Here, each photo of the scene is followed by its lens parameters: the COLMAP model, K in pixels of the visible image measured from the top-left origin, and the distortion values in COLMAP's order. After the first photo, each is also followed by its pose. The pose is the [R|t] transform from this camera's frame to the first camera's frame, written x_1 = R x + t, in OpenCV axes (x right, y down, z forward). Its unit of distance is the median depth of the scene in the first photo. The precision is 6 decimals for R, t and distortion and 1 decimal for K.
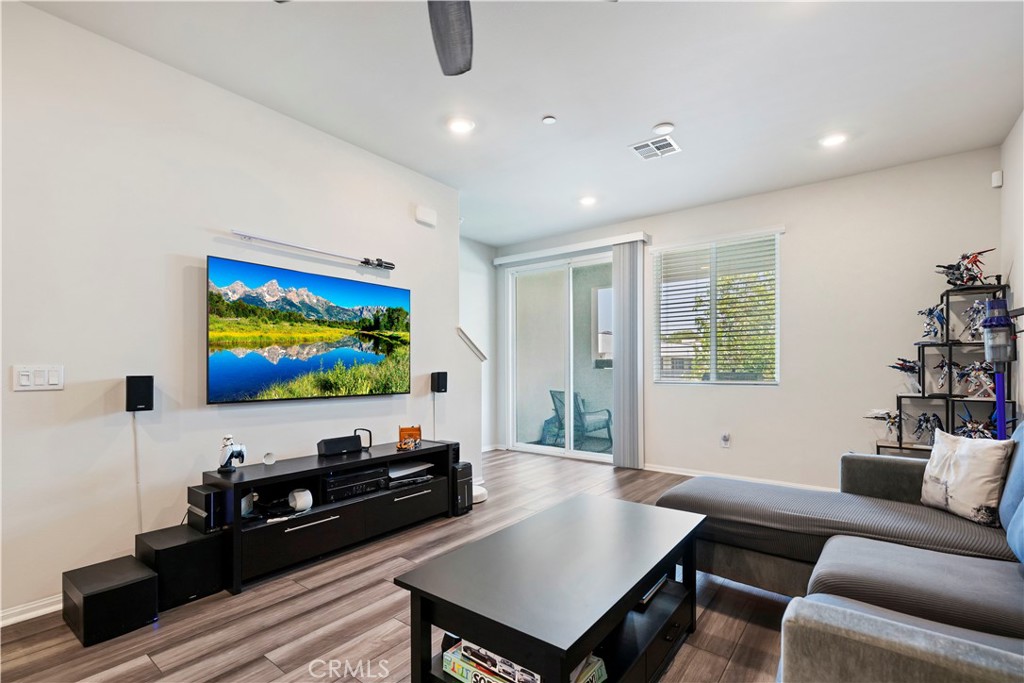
lens RADIAL K [[468.9, 0, 508.0], [0, 468.9, 365.8], [0, 0, 1]] dist [0.001341, 0.000213]
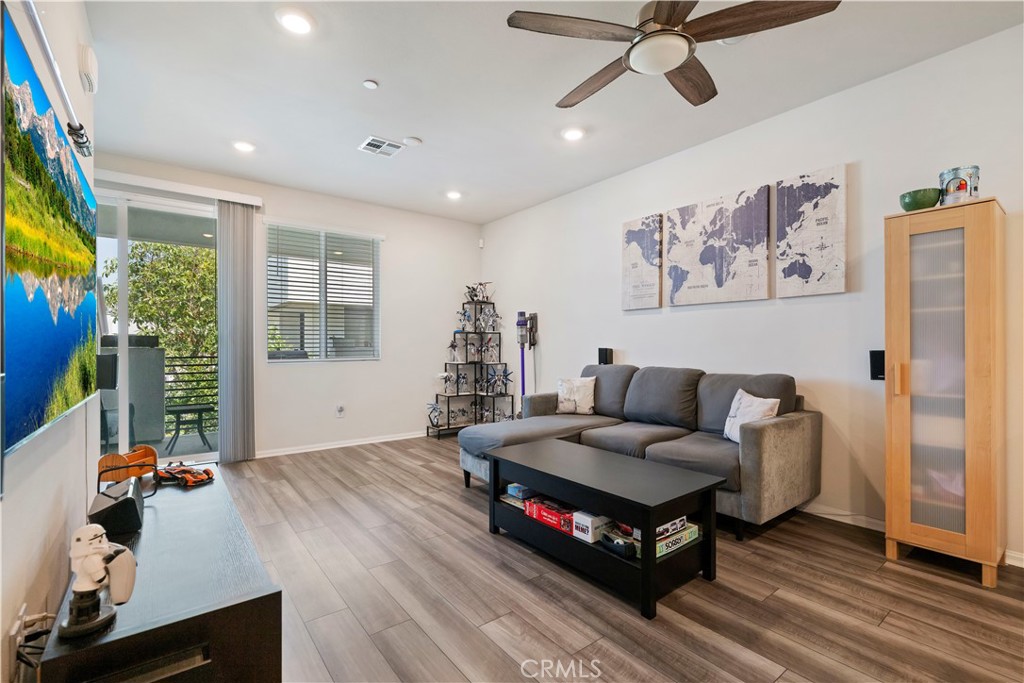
lens RADIAL K [[456.2, 0, 510.7], [0, 456.2, 345.5], [0, 0, 1]] dist [0.000663, 0.000007]
pose [[0.248334, 0.000835, 0.968674, -0.656571], [-0.003038, 0.999995, -0.000083, 0.001472], [-0.968670, -0.002922, 0.248336, 0.443762]]
